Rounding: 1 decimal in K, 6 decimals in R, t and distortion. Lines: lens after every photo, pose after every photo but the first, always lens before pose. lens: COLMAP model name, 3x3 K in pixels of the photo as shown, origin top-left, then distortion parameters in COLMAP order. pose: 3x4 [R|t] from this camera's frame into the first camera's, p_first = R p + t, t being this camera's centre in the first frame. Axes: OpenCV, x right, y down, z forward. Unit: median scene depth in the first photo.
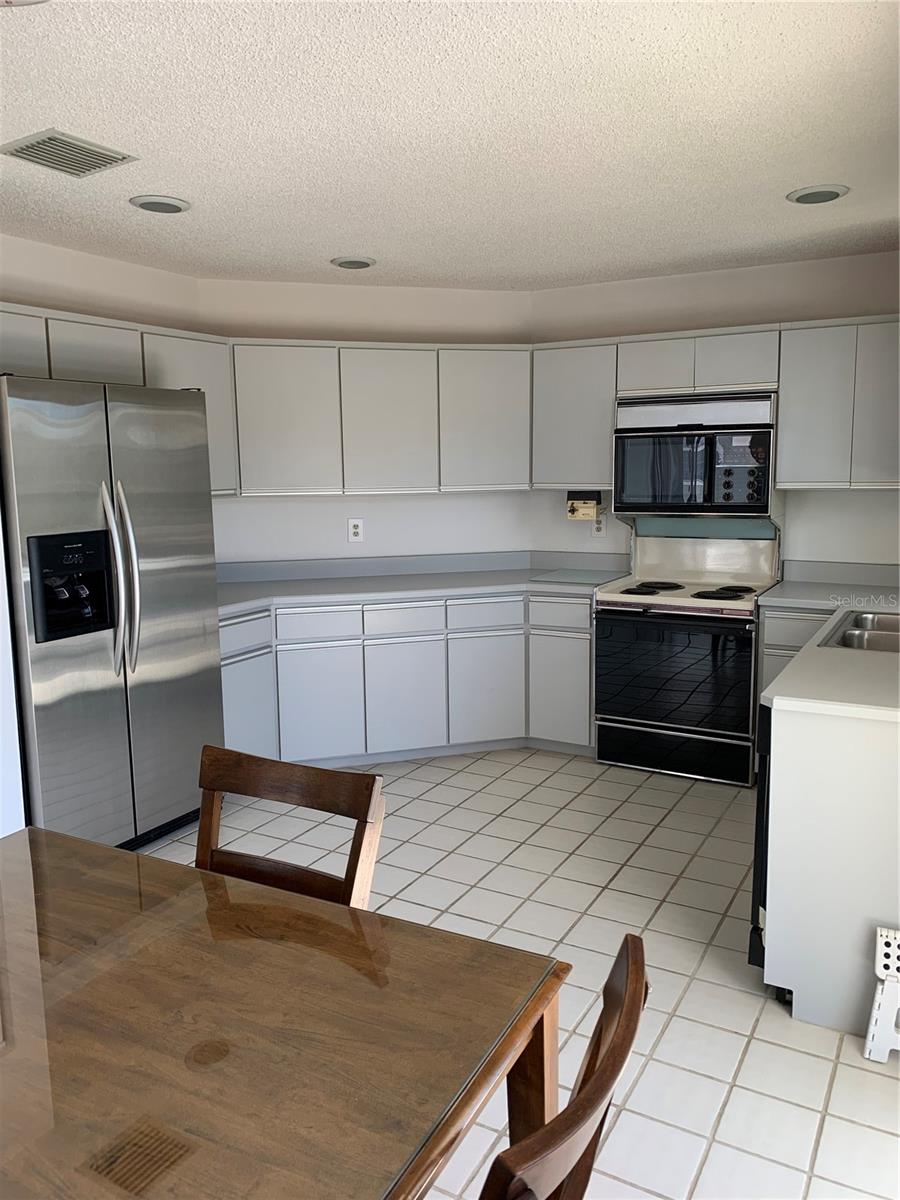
lens RADIAL K [[890.9, 0, 450.0], [0, 890.9, 600.0], [0, 0, 1]] dist [0.003808, 0.000129]
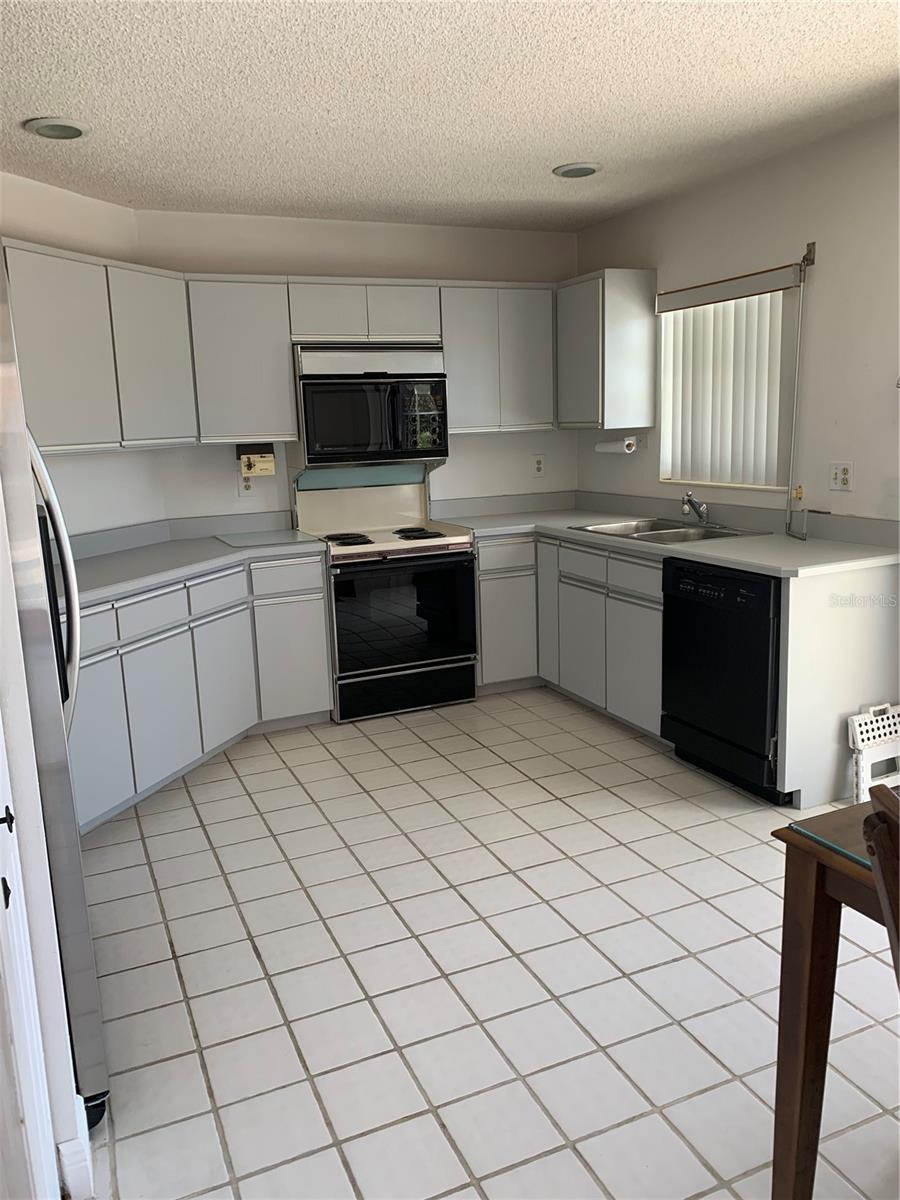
lens RADIAL K [[910.2, 0, 450.0], [0, 910.2, 600.0], [0, 0, 1]] dist [0.089363, -0.176833]
pose [[0.583186, -0.164017, 0.795609, -0.554015], [0.146181, 0.984606, 0.095828, -0.028313], [-0.799078, 0.060417, 0.598184, 0.319108]]
